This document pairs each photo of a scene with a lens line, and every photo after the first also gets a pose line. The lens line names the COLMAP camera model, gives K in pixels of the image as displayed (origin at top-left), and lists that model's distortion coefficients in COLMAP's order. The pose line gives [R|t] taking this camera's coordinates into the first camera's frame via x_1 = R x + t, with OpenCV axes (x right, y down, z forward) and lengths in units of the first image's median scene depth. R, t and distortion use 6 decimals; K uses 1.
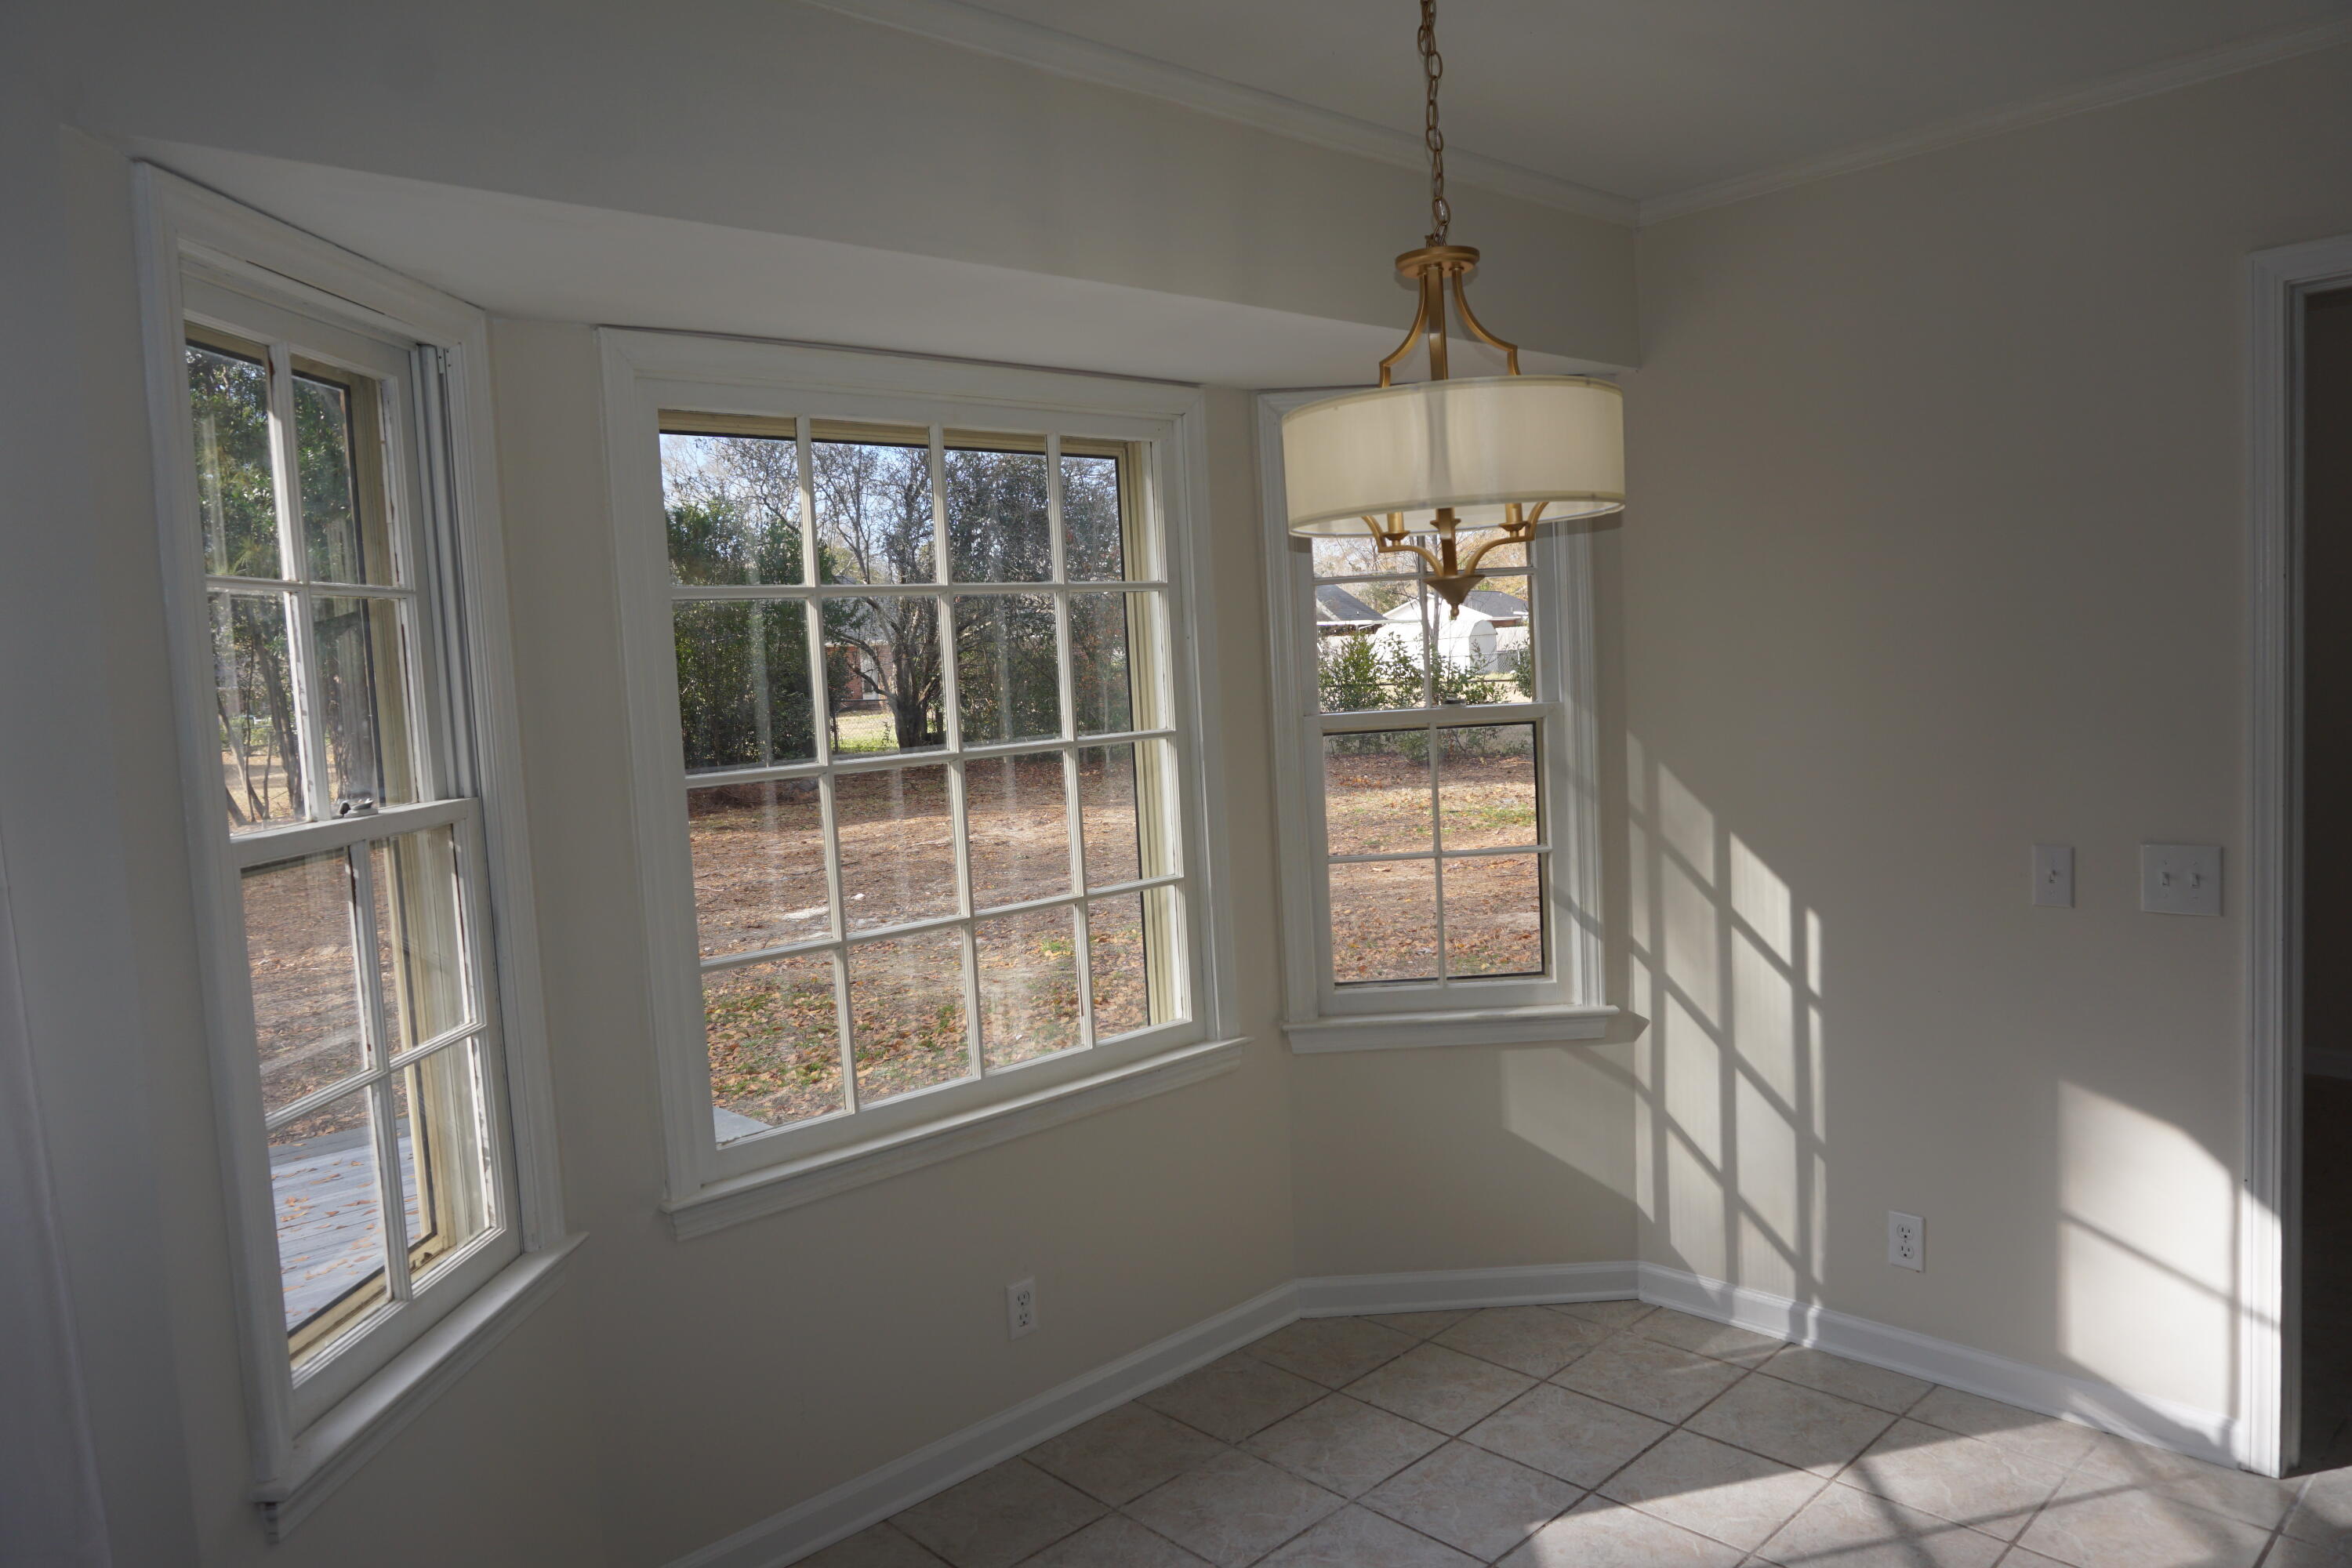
lens RADIAL K [[1570.1, 0, 1176.0], [0, 1570.1, 784.0], [0, 0, 1]] dist [-0.025517, 0.004573]
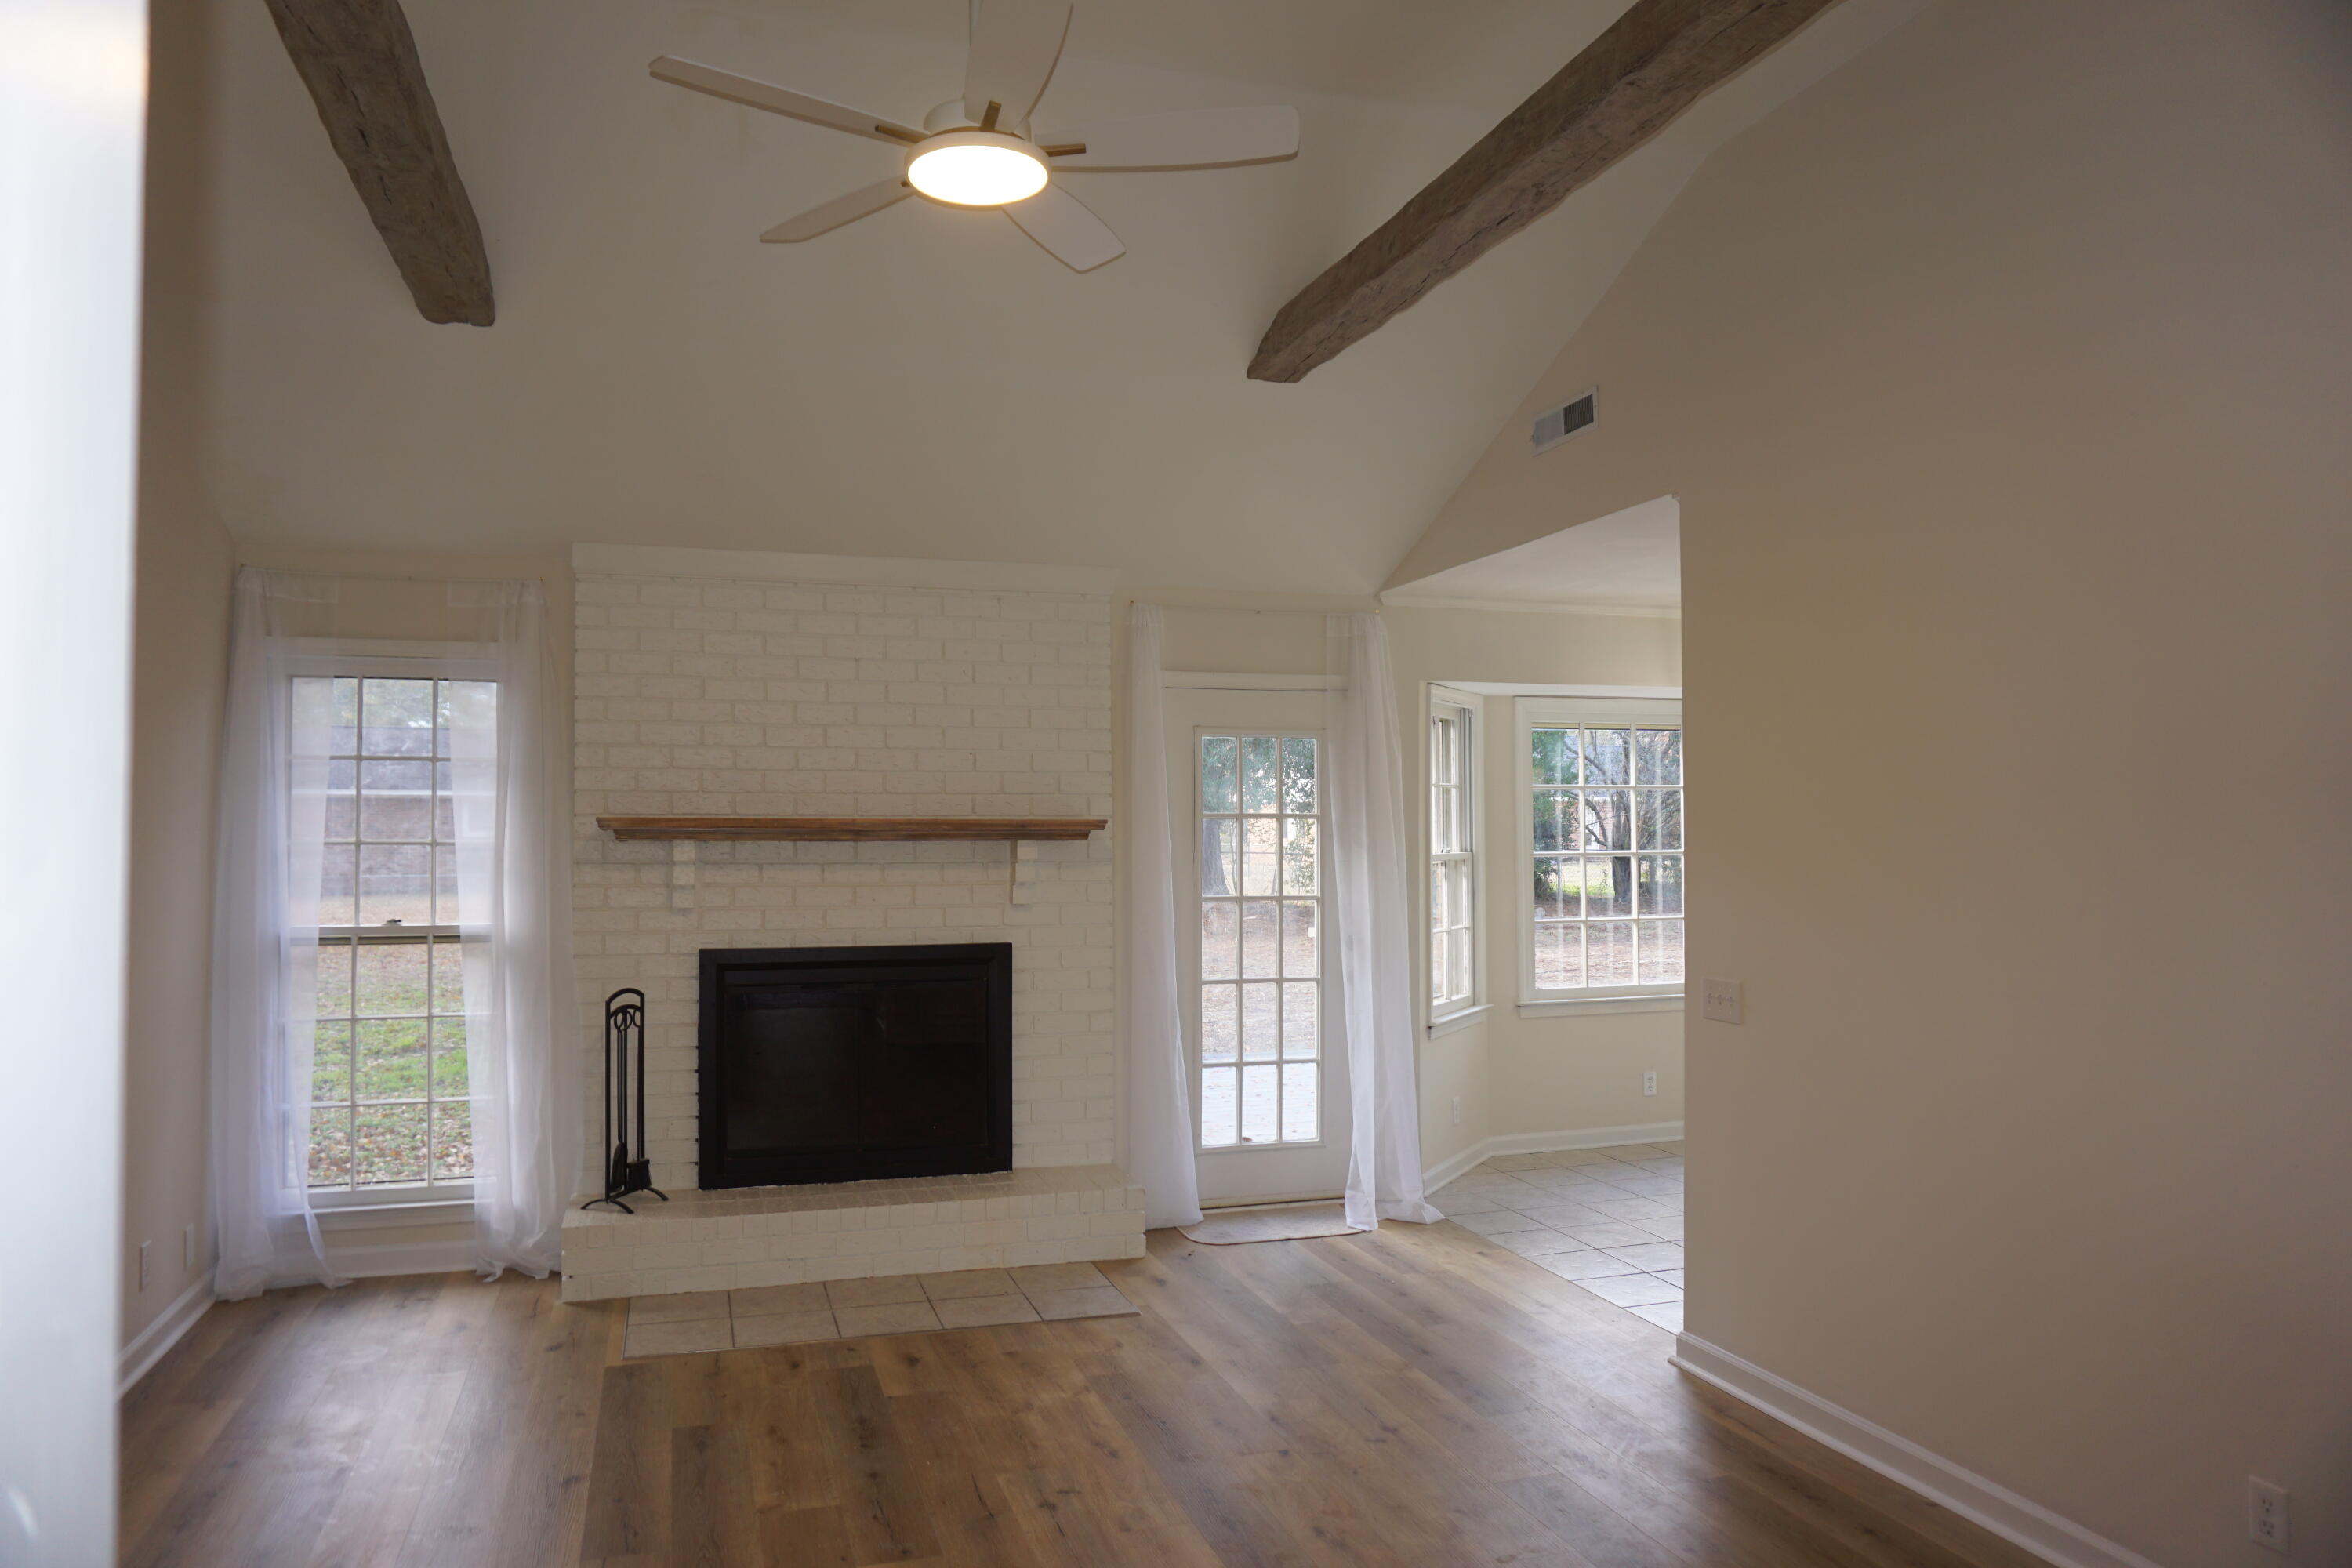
lens RADIAL K [[1570.1, 0, 1176.0], [0, 1570.1, 784.0], [0, 0, 1]] dist [-0.025517, 0.004573]
pose [[0.899382, 0.039265, -0.435397, 0.350443], [-0.081175, 0.993637, -0.078073, 0.154679], [0.429561, 0.105561, 0.896847, -1.930644]]
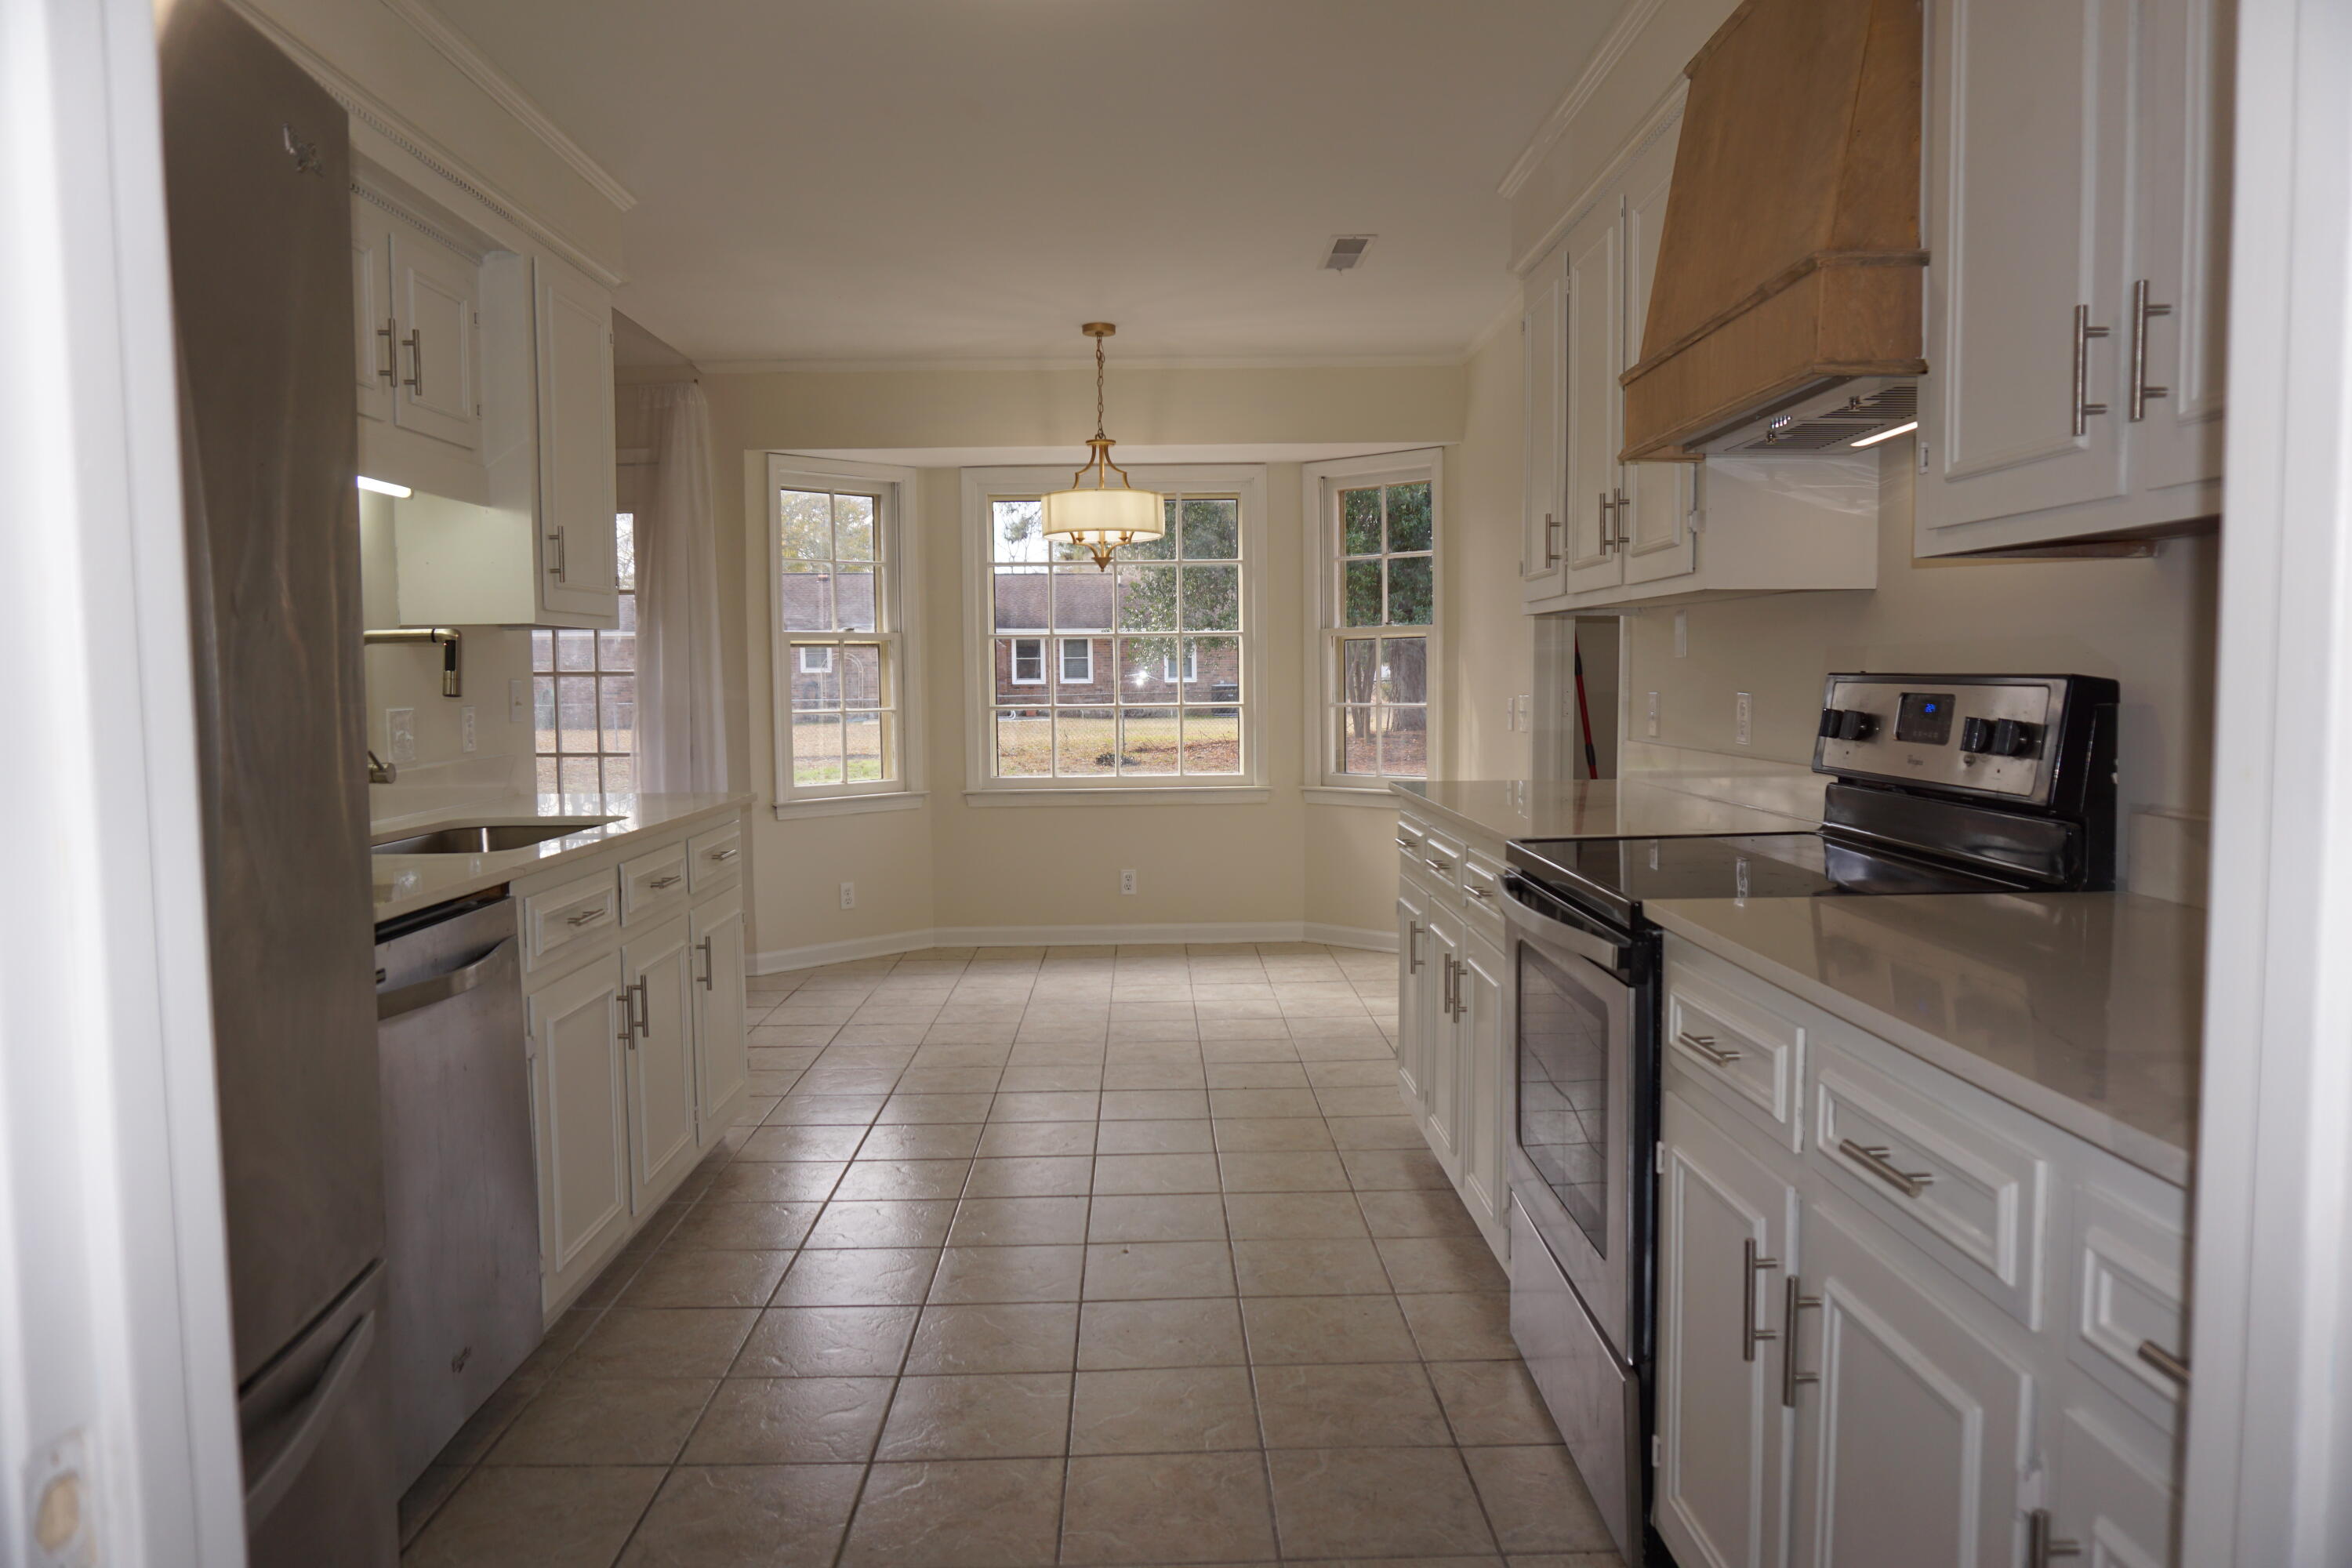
lens RADIAL K [[1570.1, 0, 1176.0], [0, 1570.1, 784.0], [0, 0, 1]] dist [-0.025517, 0.004573]
pose [[0.742965, 0.101478, -0.661593, 1.814492], [-0.084772, 0.994747, 0.057381, 0.073091], [0.663941, 0.013453, 0.747664, -0.823449]]
